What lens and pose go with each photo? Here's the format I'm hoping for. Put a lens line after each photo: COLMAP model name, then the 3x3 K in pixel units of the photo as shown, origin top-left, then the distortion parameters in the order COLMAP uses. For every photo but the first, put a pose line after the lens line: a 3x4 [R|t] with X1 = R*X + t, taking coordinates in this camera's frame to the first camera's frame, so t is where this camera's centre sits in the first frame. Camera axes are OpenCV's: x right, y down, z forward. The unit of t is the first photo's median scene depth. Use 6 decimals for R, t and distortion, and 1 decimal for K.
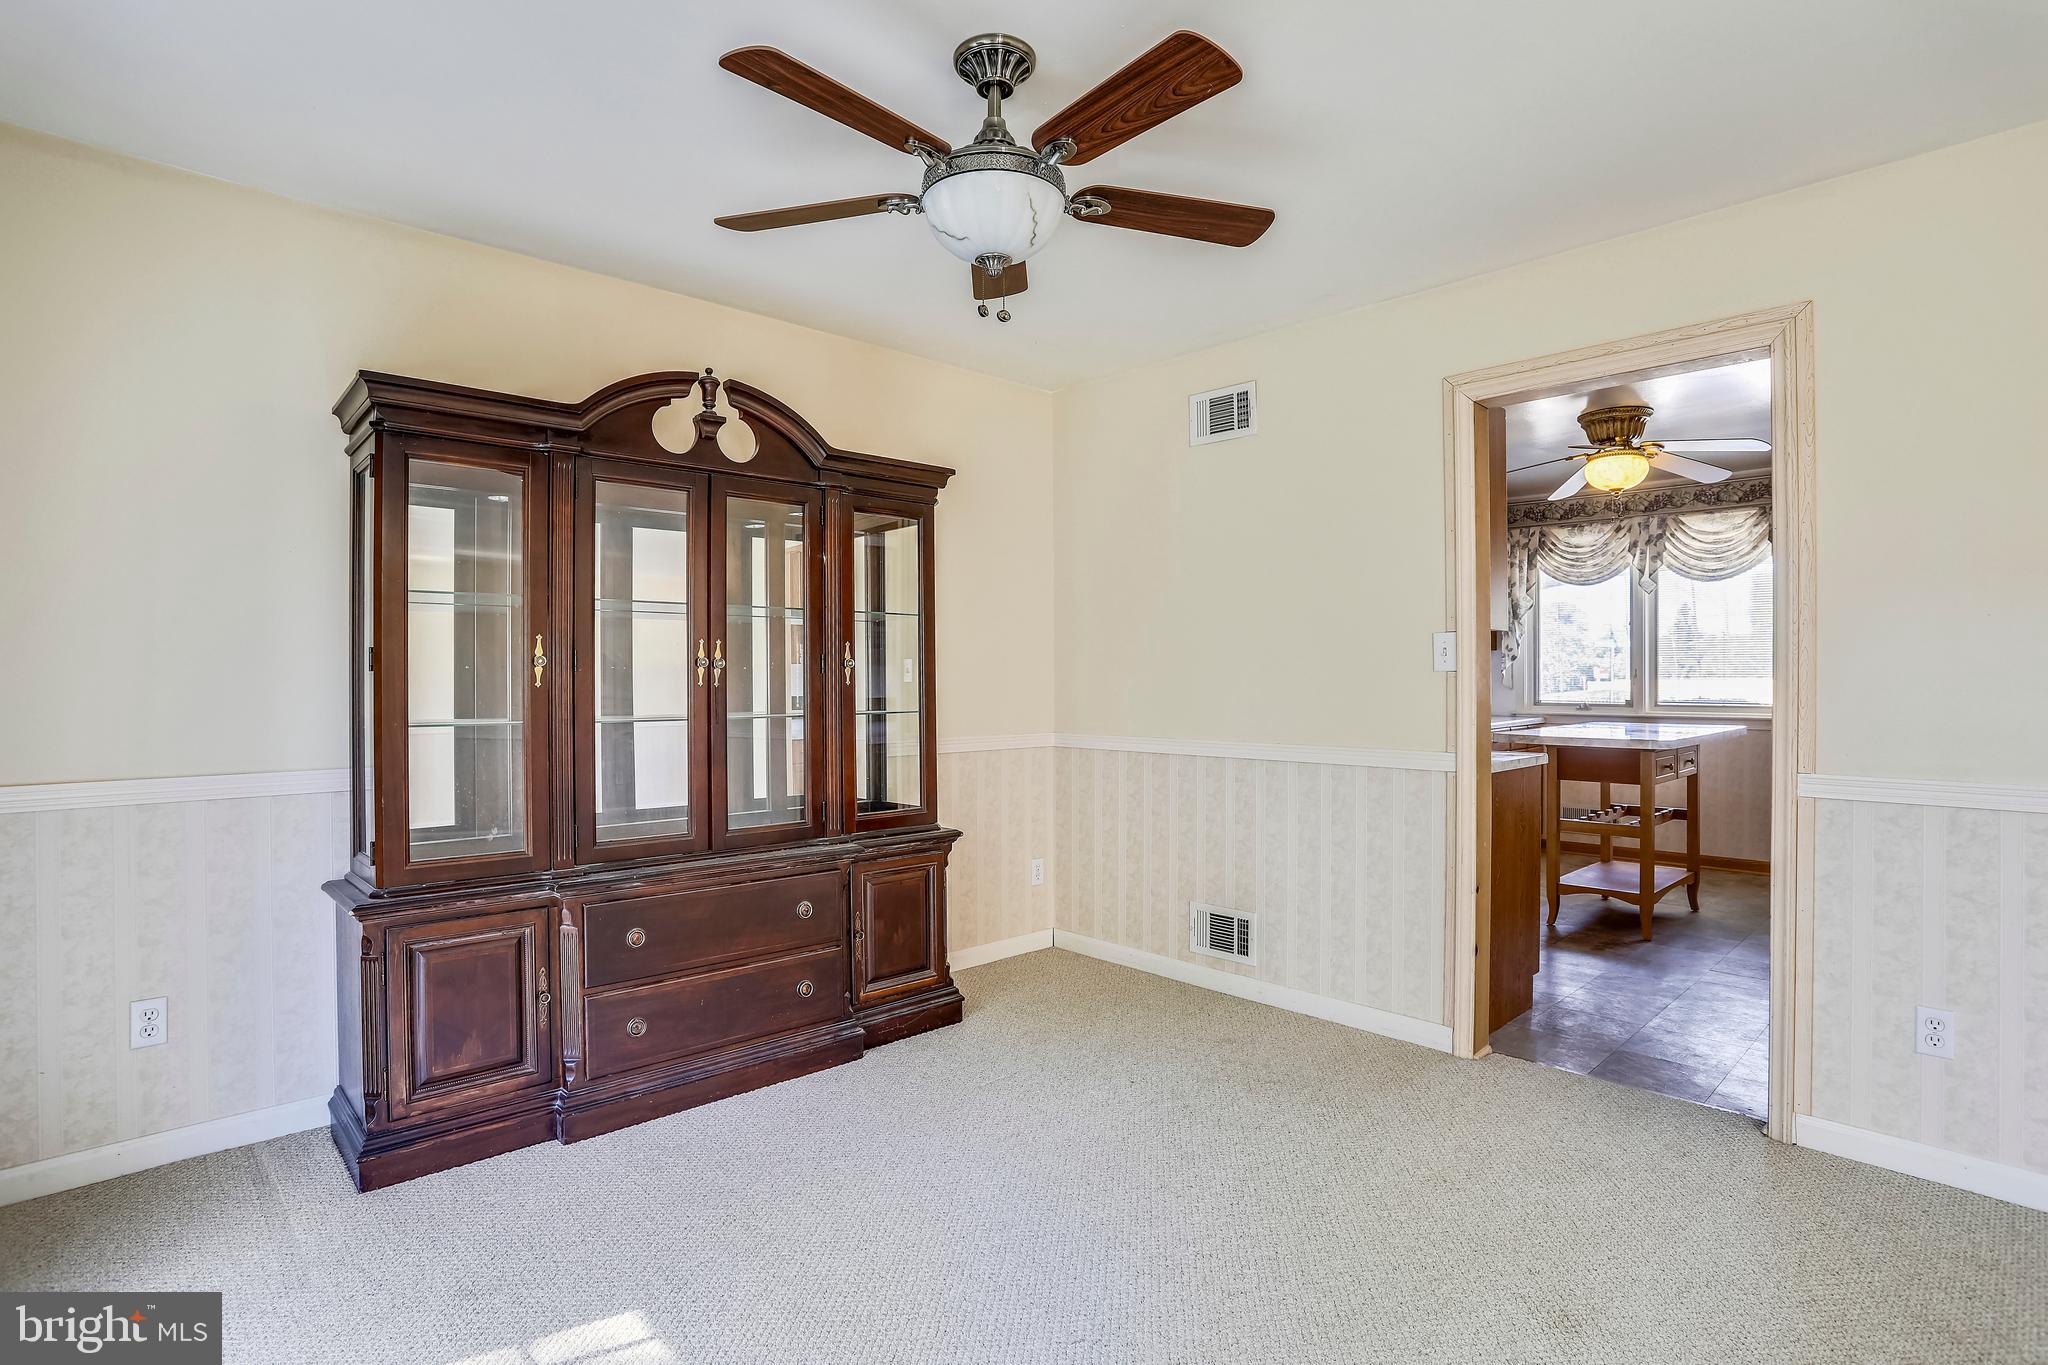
lens RADIAL K [[1020.1, 0, 1024.0], [0, 1020.1, 682.5], [0, 0, 1]] dist [-0.070573, 0.028380]
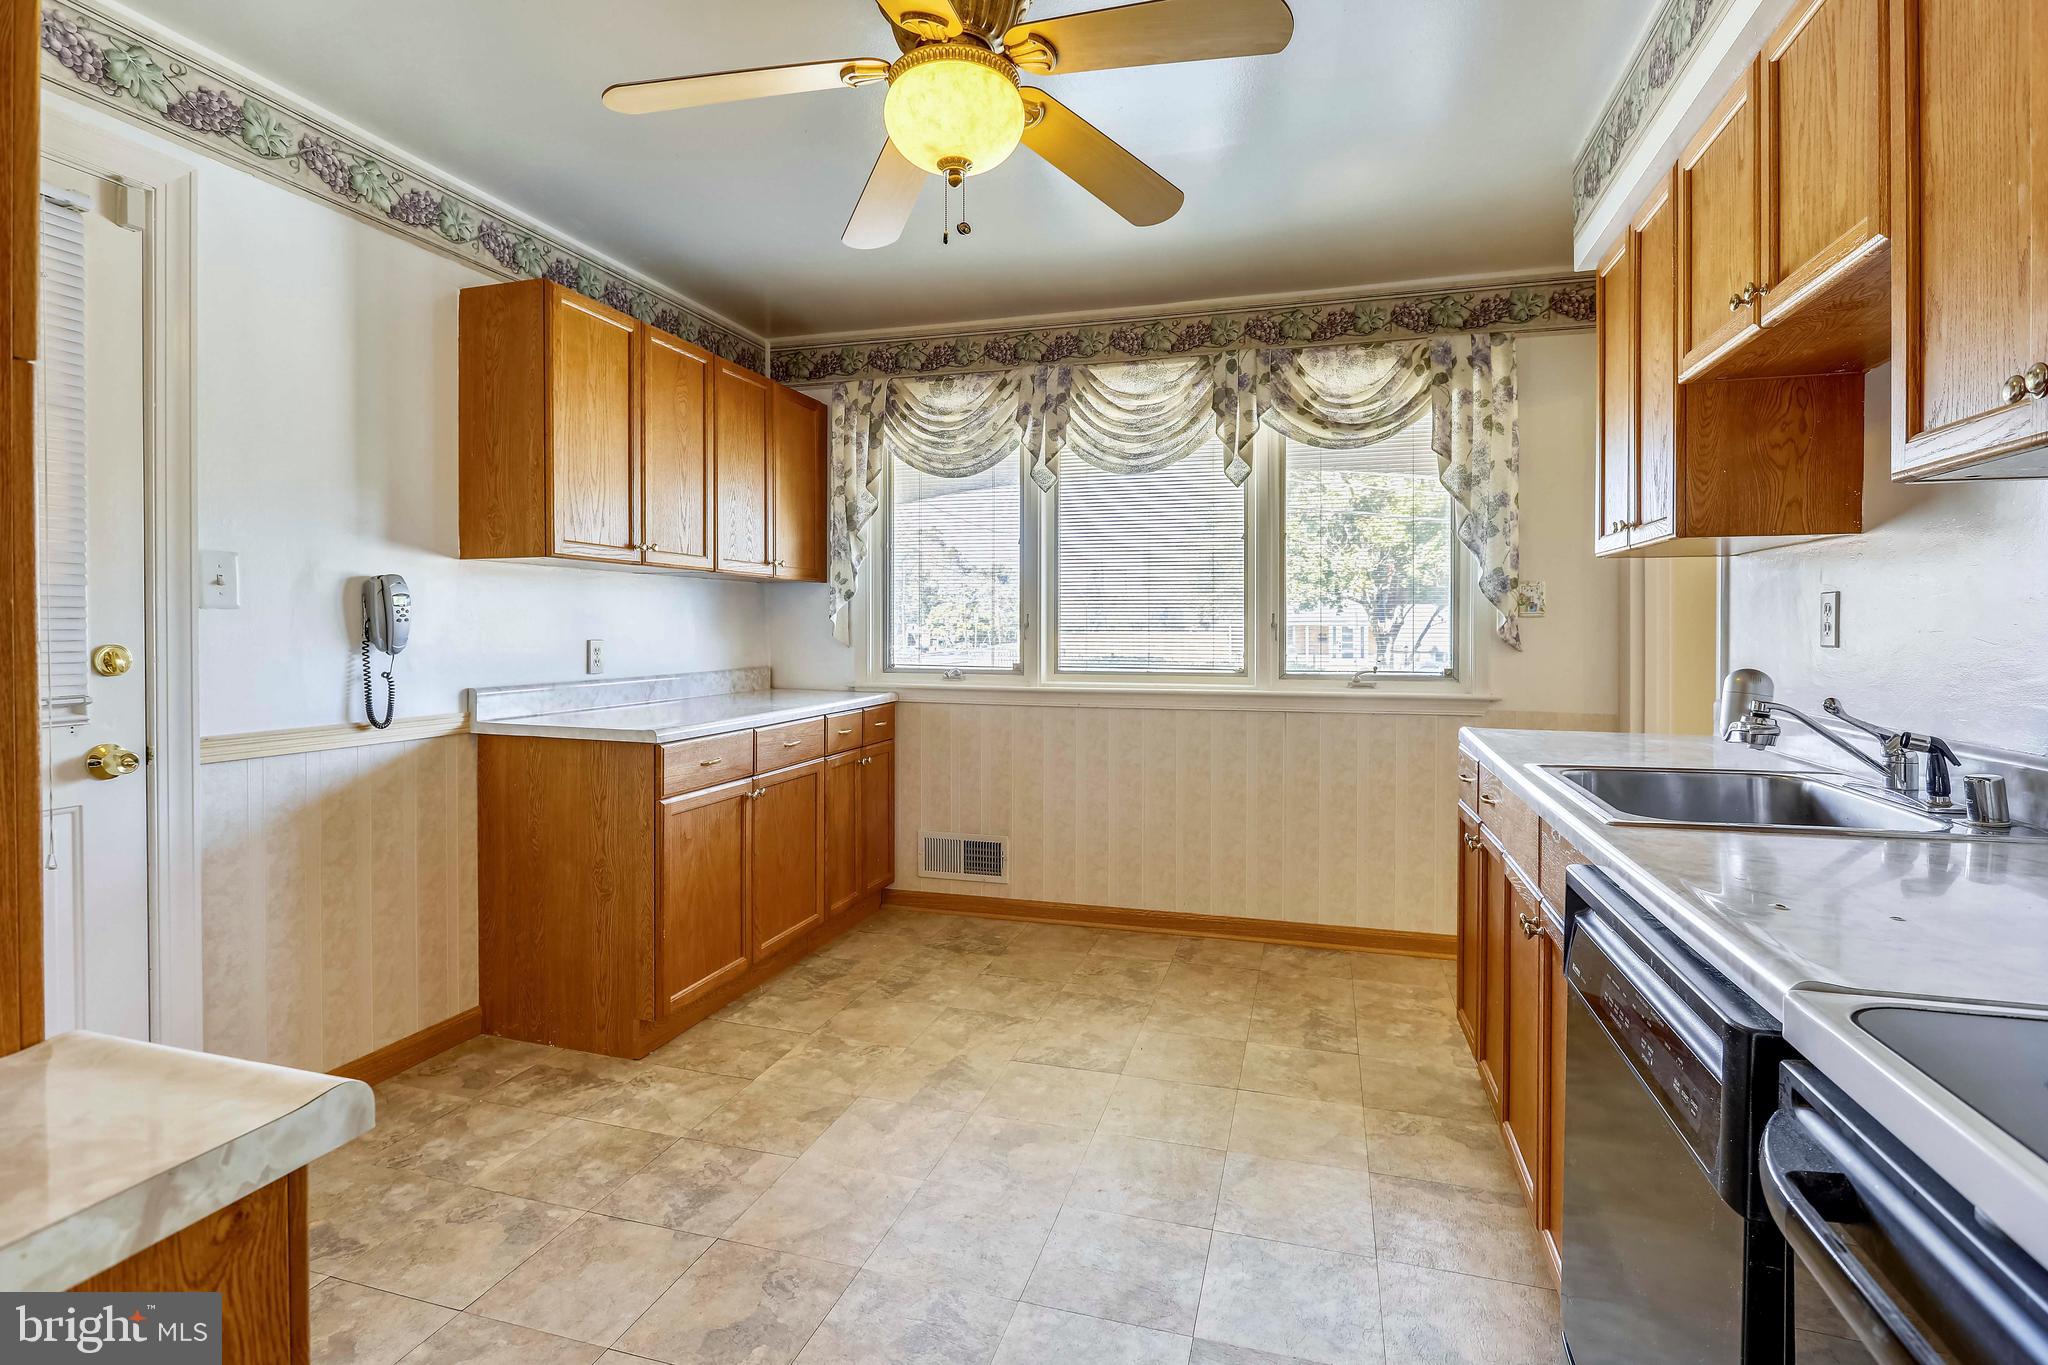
lens RADIAL K [[993.2, 0, 1023.0], [0, 993.2, 637.6], [0, 0, 1]] dist [-0.005873, -0.000091]
pose [[0.869101, -0.002061, 0.494631, 0.623061], [0.000132, 0.999992, 0.003935, -0.002416], [-0.494635, -0.003354, 0.869094, 0.945686]]
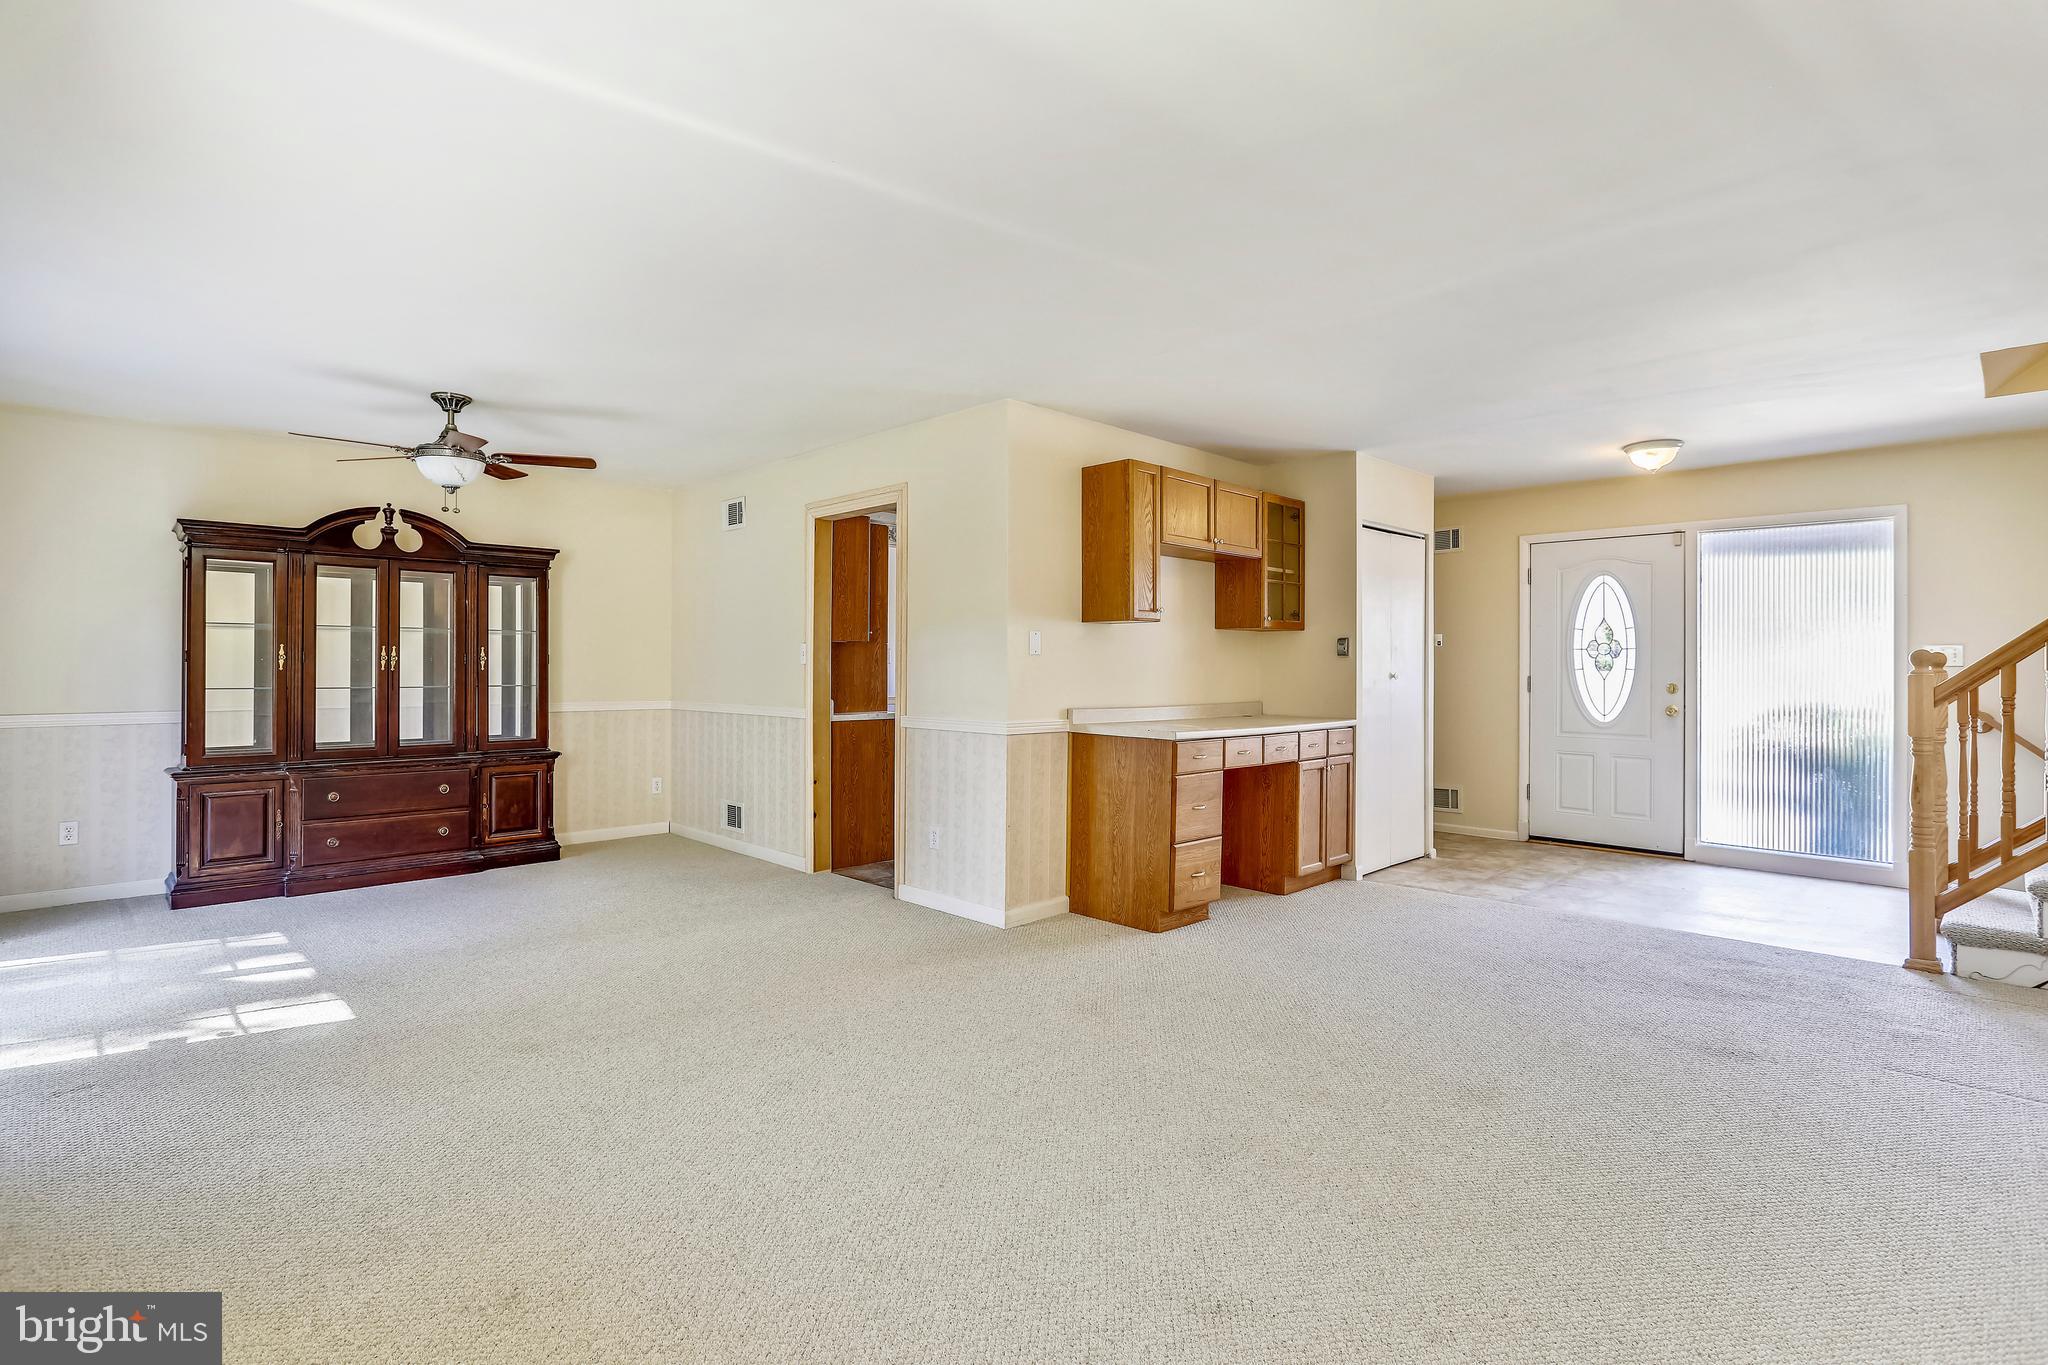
lens RADIAL K [[974.2, 0, 1030.2], [0, 974.2, 665.9], [0, 0, 1]] dist [-0.009082, 0.001872]
pose [[0.999729, 0.003899, 0.022972, 0.802154], [-0.003762, 0.999975, -0.006003, 0.001673], [-0.022994, 0.005915, 0.999718, -0.804163]]
